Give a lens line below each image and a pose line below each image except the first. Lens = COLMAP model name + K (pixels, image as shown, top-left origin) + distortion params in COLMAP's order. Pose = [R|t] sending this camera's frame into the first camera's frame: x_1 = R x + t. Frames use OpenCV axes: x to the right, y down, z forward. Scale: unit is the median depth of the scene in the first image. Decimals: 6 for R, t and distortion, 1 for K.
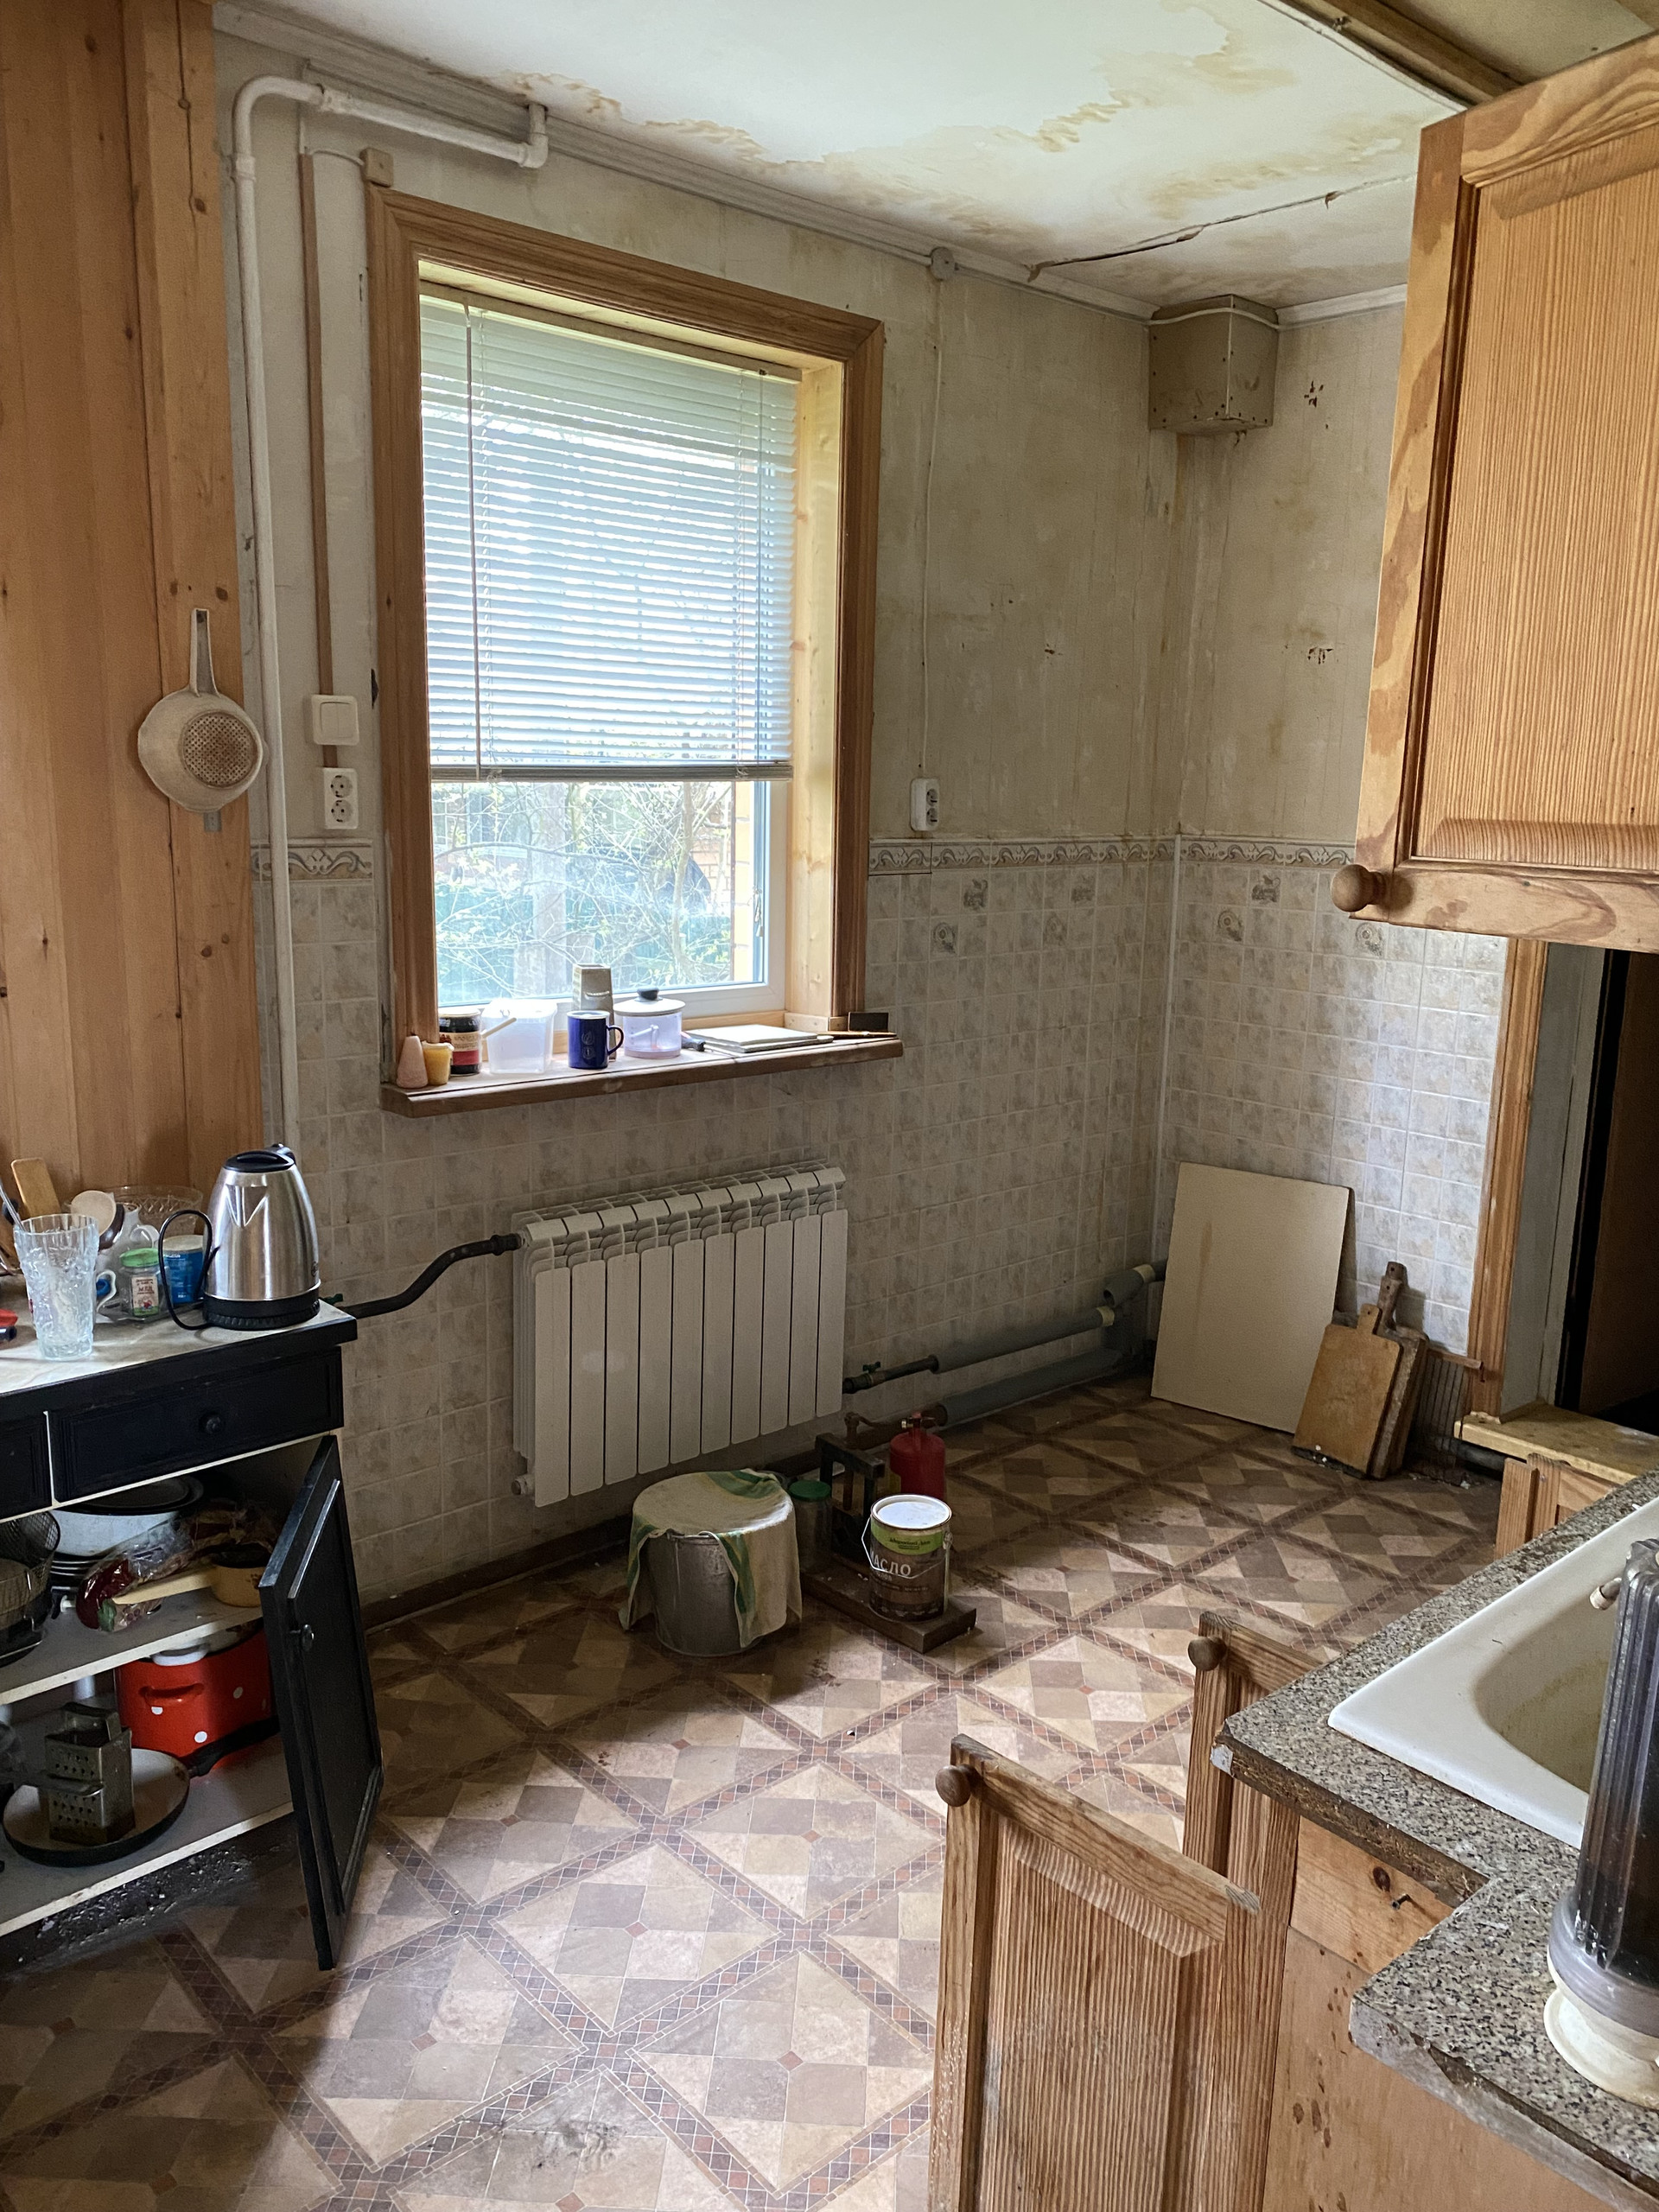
lens RADIAL K [[1693.4, 0, 823.8], [0, 1693.4, 1112.6], [0, 0, 1]] dist [-0.000067, -0.000964]
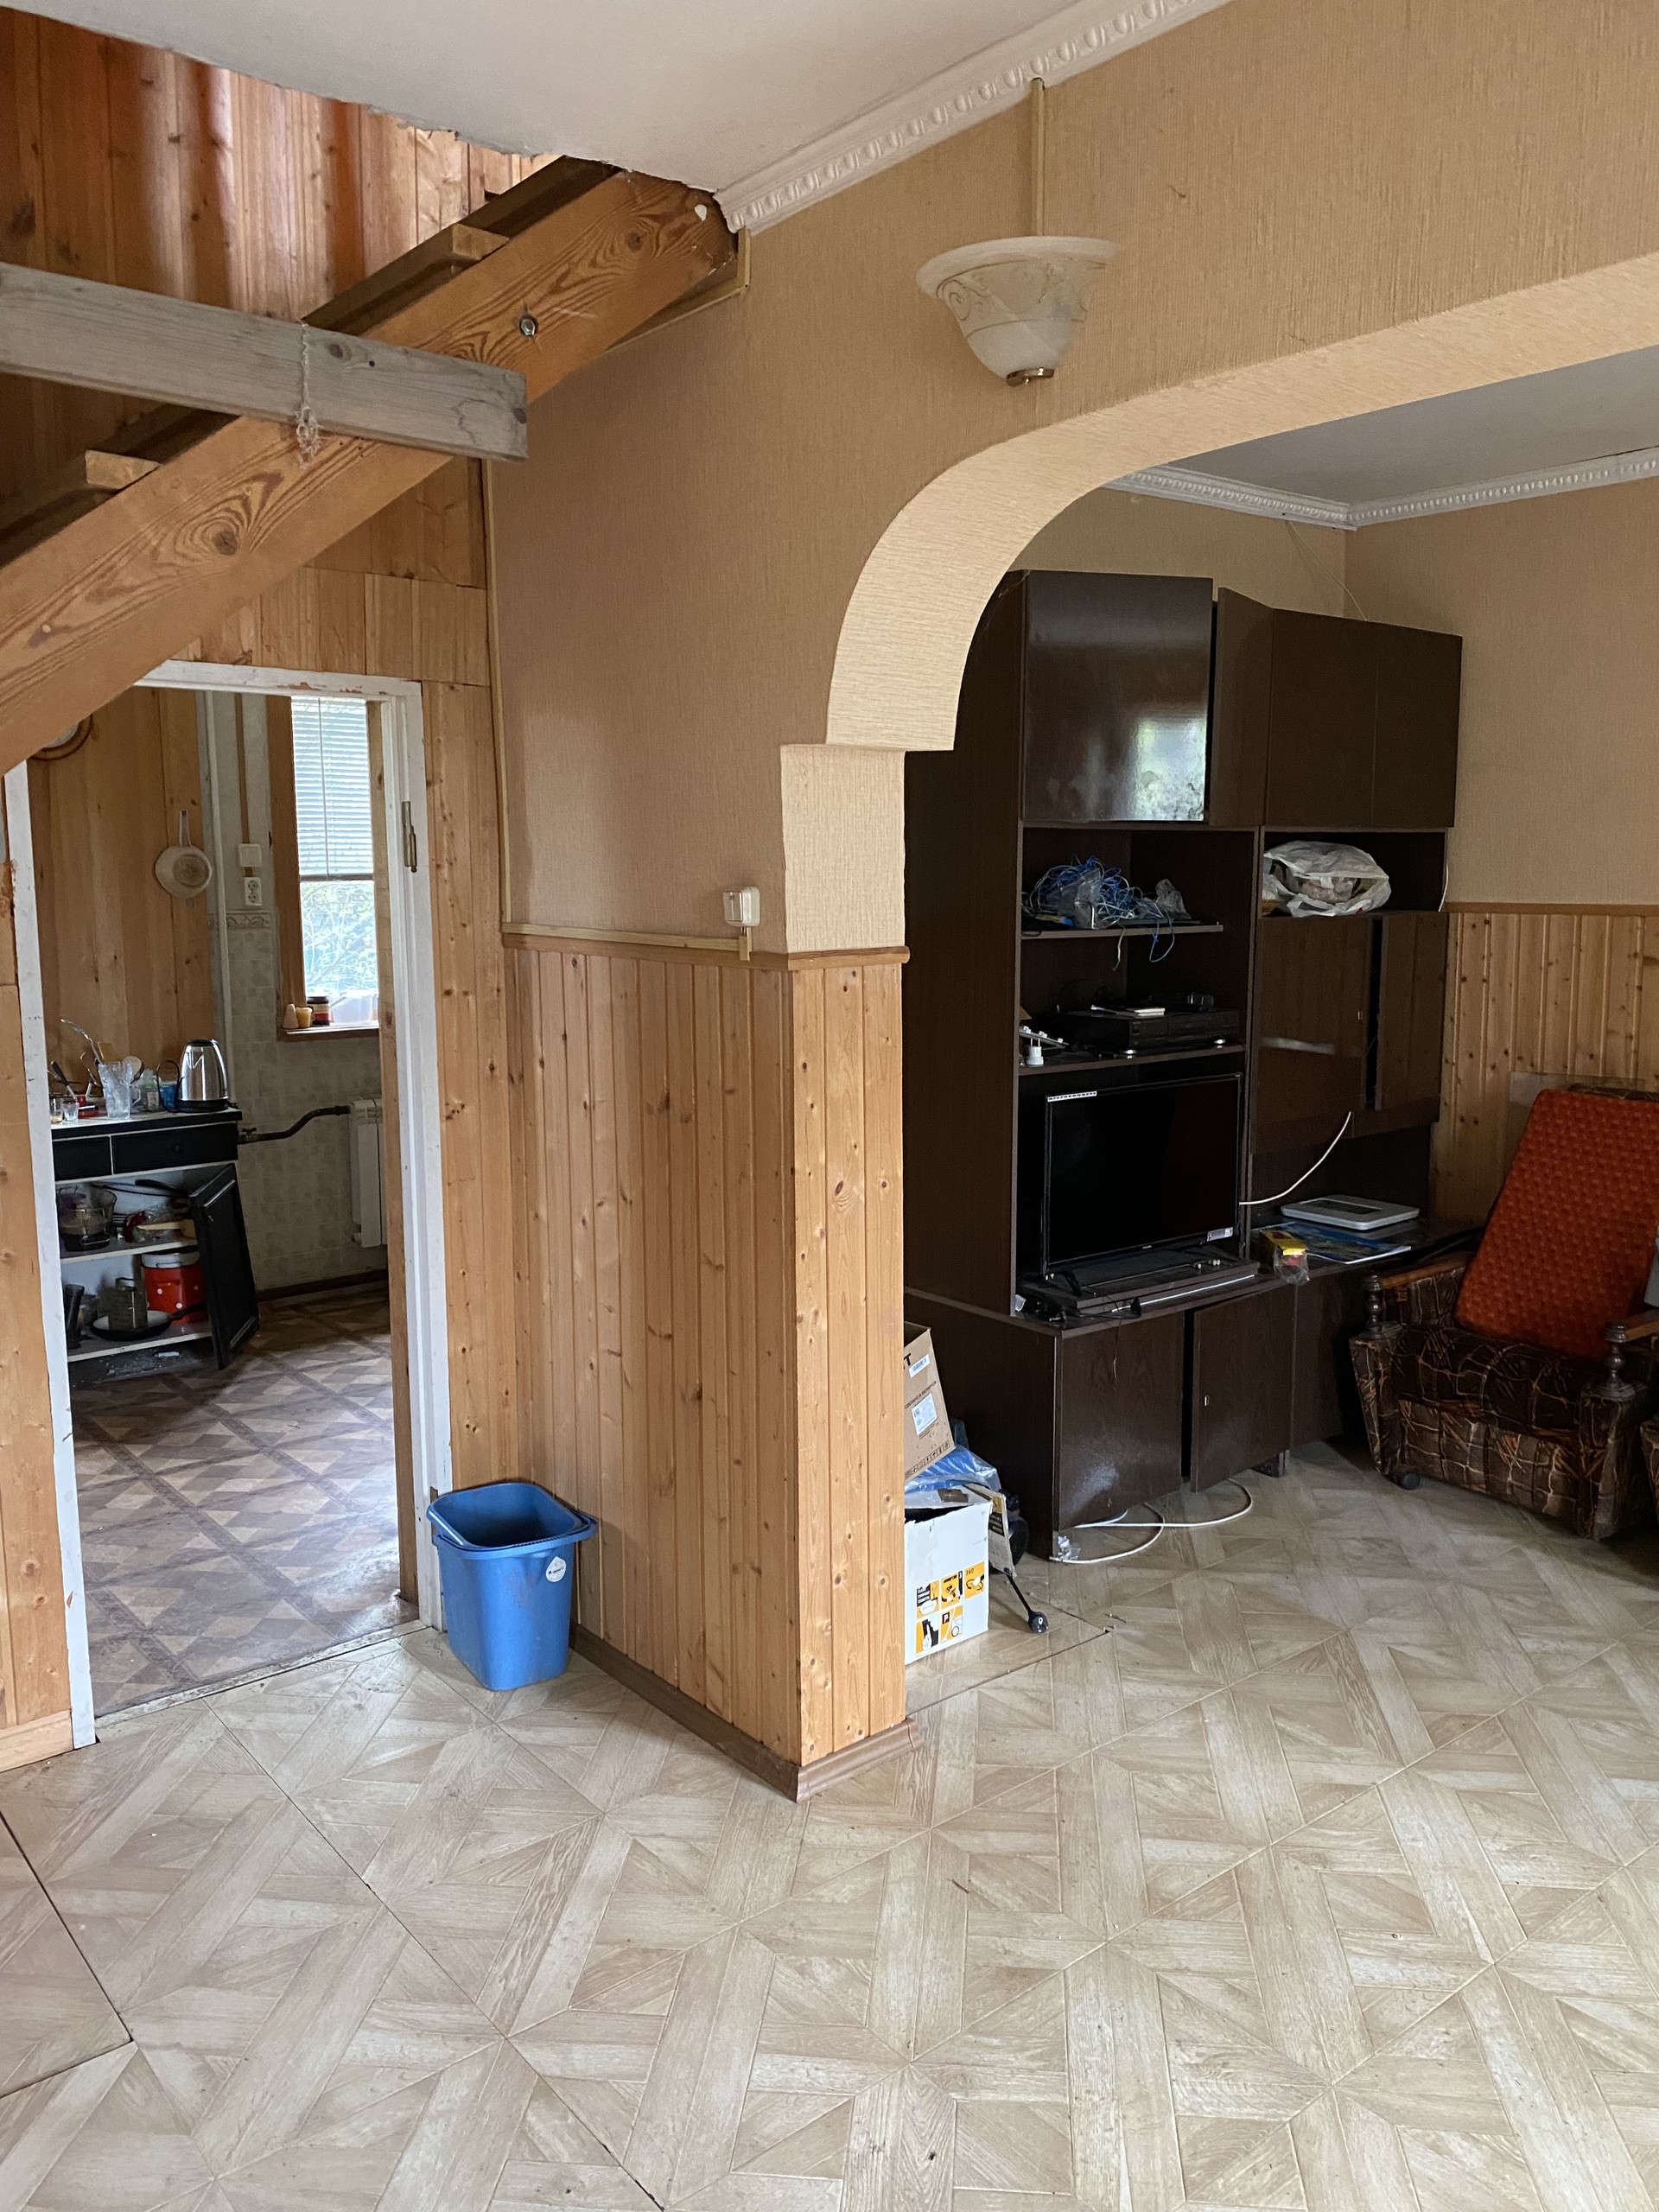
lens RADIAL K [[1693.4, 0, 836.2], [0, 1693.4, 1097.4], [0, 0, 1]] dist [-0.000067, -0.000964]
pose [[0.998460, -0.022227, -0.050837, 0.589286], [0.018821, 0.997607, -0.066530, 0.245092], [0.052194, 0.065471, 0.996489, -1.146100]]
